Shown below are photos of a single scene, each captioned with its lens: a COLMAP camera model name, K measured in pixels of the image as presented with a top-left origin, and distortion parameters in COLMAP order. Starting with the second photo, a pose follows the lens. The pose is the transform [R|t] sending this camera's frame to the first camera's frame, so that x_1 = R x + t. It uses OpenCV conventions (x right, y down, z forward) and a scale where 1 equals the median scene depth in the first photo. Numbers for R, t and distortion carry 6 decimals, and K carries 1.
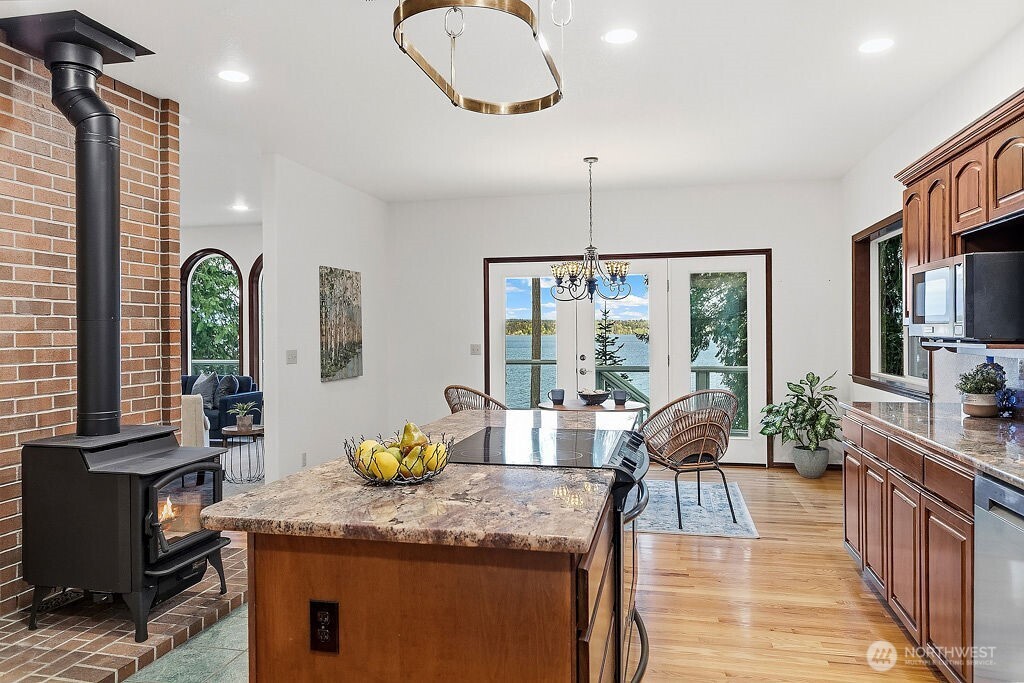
lens RADIAL K [[695.9, 0, 513.8], [0, 695.9, 337.9], [0, 0, 1]] dist [0.004498, 0.000550]
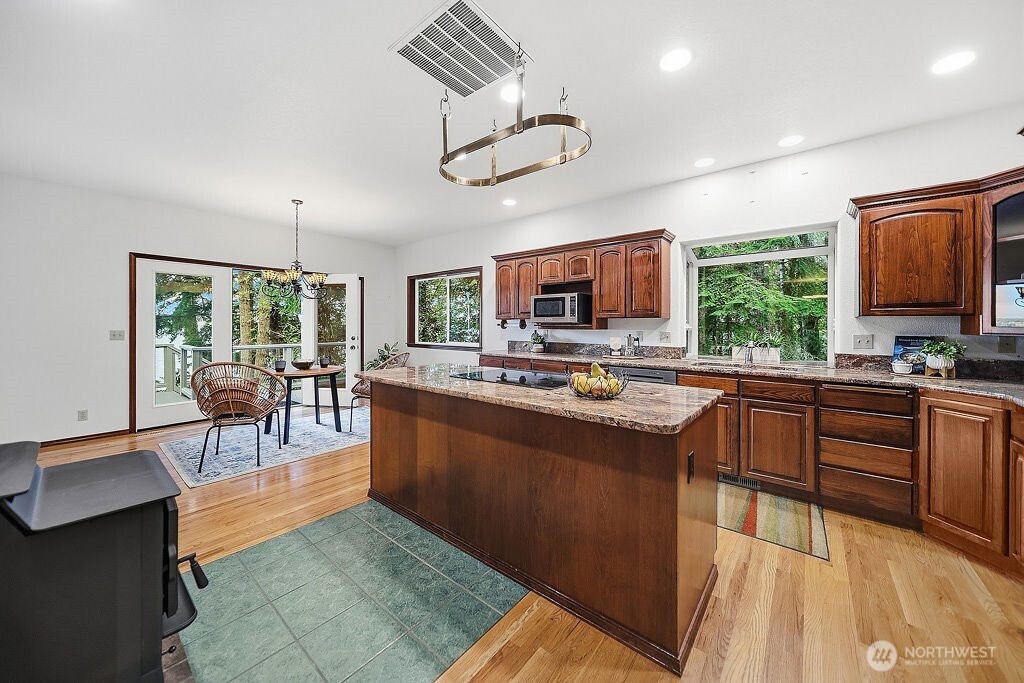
lens RADIAL K [[360.9, 0, 509.5], [0, 360.9, 327.4], [0, 0, 1]] dist [-0.000961, 0.000260]
pose [[0.454217, 0.003175, 0.890885, -0.326478], [0.004281, 0.999974, -0.005747, 0.012084], [-0.890881, 0.006424, 0.454192, 0.236212]]
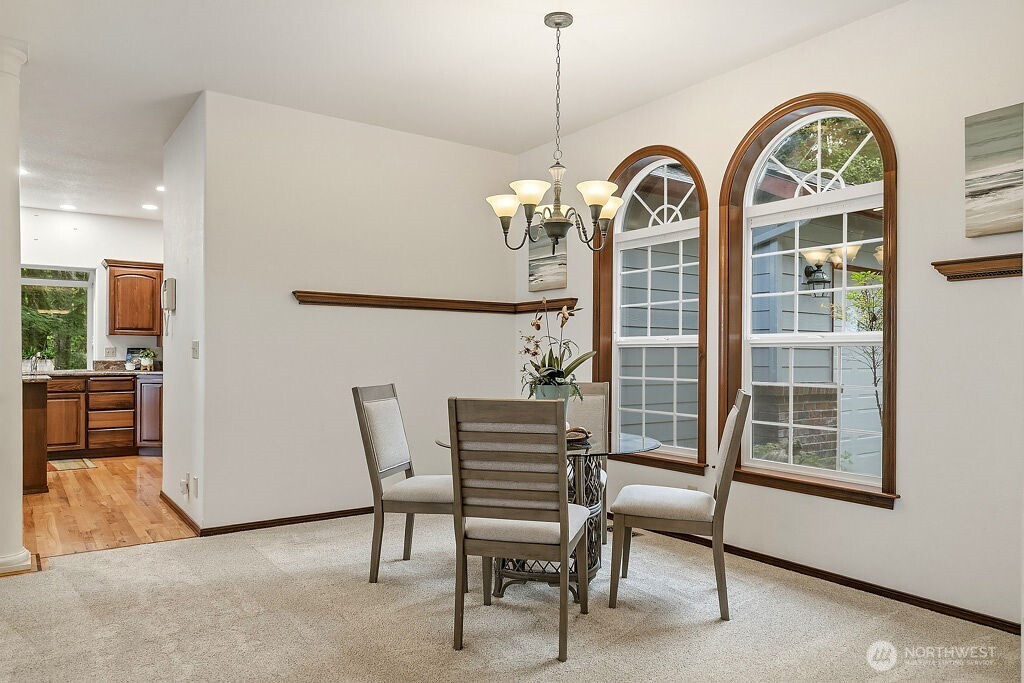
lens RADIAL K [[695.9, 0, 513.4], [0, 695.9, 349.4], [0, 0, 1]] dist [0.004498, 0.000550]
pose [[-0.747316, 0.006409, 0.664438, -1.150096], [0.007298, 0.999972, -0.001436, 0.031722], [-0.664429, 0.003776, -0.747342, 0.519492]]
